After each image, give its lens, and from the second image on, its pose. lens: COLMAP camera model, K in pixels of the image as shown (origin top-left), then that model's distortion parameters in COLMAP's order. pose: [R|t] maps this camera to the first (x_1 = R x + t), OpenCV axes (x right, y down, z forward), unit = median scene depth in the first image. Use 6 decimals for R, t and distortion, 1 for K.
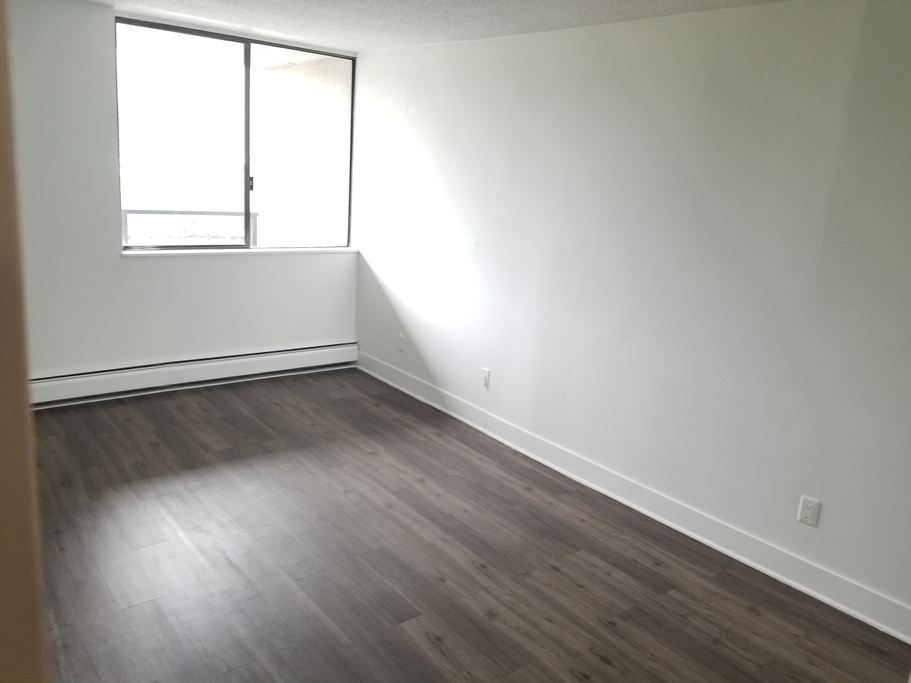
lens RADIAL K [[707.2, 0, 451.8], [0, 707.2, 341.2], [0, 0, 1]] dist [0.004930, -0.034403]
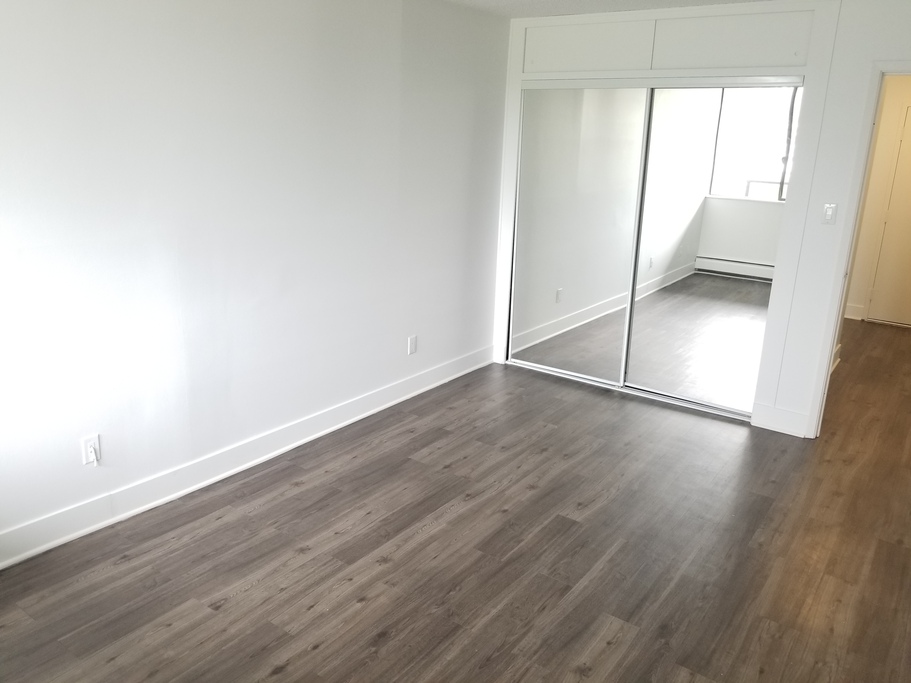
lens RADIAL K [[707.2, 0, 451.9], [0, 707.2, 338.5], [0, 0, 1]] dist [0.004930, -0.034403]
pose [[-0.266031, -0.342946, 0.900897, -0.722120], [0.176075, 0.901565, 0.395195, -0.292558], [-0.947748, 0.263759, -0.179460, 0.960208]]
